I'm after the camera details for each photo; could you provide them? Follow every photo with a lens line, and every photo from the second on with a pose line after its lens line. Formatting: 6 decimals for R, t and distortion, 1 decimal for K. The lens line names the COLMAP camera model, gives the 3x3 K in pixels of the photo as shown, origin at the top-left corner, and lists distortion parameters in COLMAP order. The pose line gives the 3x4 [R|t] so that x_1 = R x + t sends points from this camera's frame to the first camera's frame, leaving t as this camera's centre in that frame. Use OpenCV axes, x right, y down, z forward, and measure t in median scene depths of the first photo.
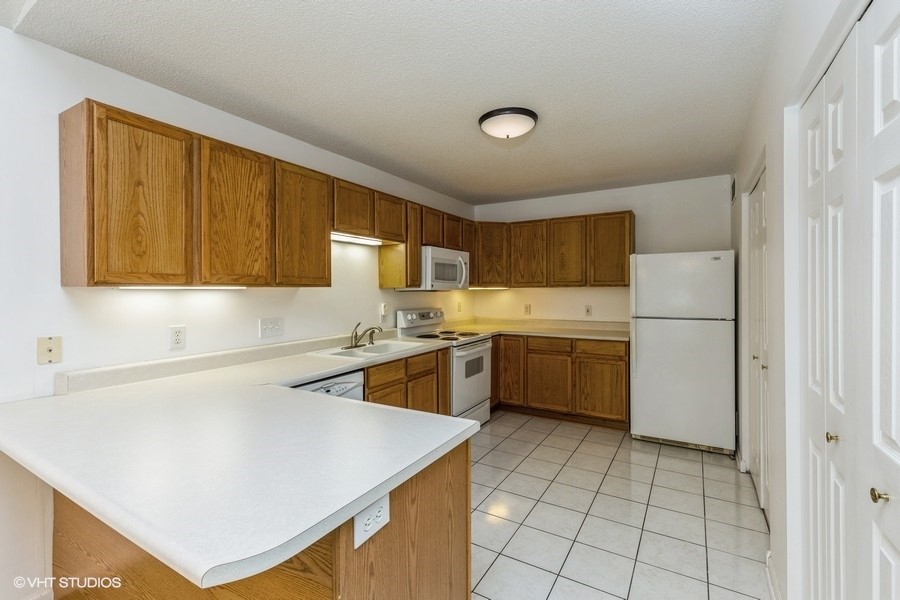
lens RADIAL K [[405.7, 0, 453.0], [0, 405.7, 290.9], [0, 0, 1]] dist [0.008313, -0.000726]
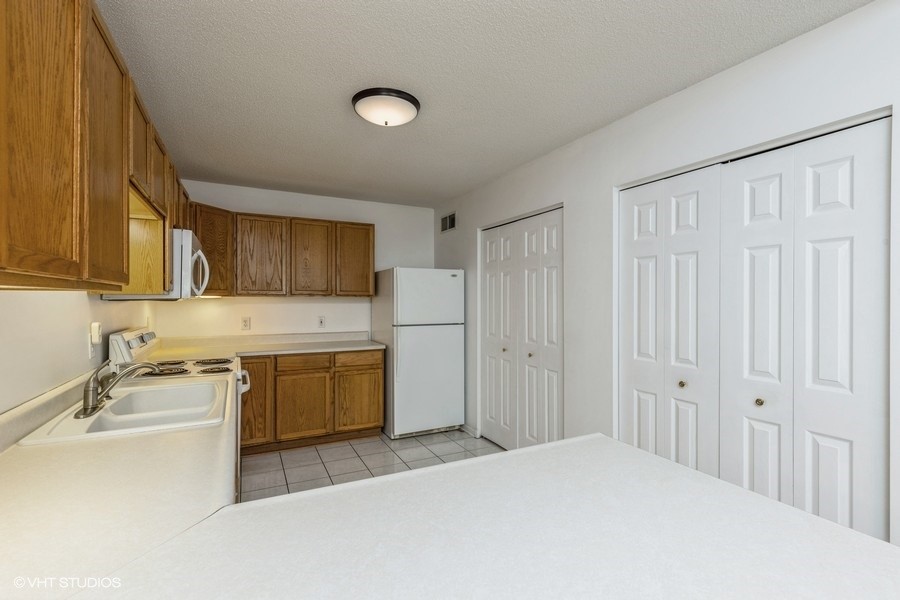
lens RADIAL K [[405.7, 0, 451.0], [0, 405.7, 298.7], [0, 0, 1]] dist [0.008313, -0.000726]
pose [[0.536394, 0.007629, 0.843933, -0.355234], [-0.004887, 0.999970, -0.005933, -0.000899], [-0.843954, -0.000942, 0.536415, 0.284312]]
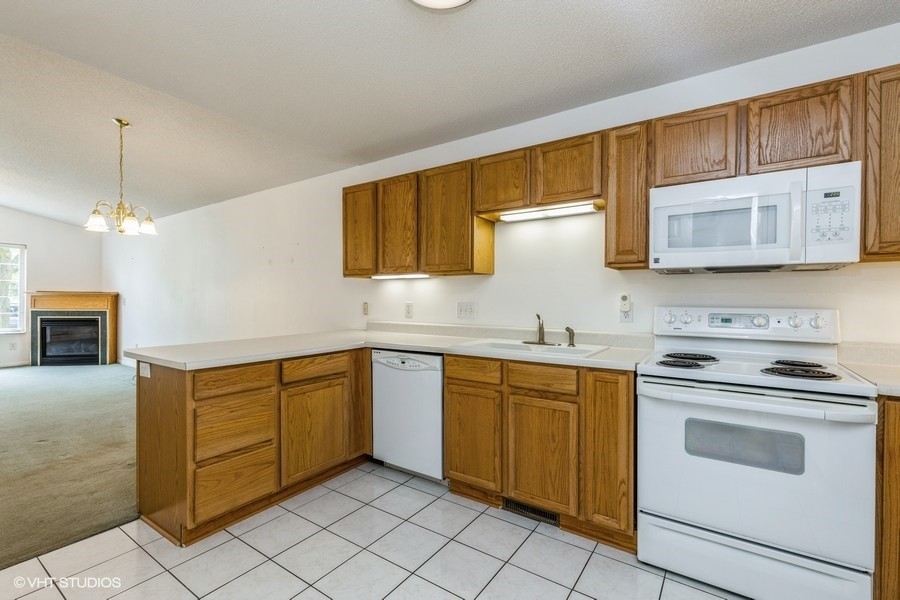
lens RADIAL K [[405.7, 0, 449.0], [0, 405.7, 298.4], [0, 0, 1]] dist [0.008313, -0.000726]
pose [[-0.065217, 0.001959, -0.997869, 0.484283], [-0.007470, 0.999969, 0.002451, 0.036922], [0.997843, 0.007614, -0.065200, 0.708908]]
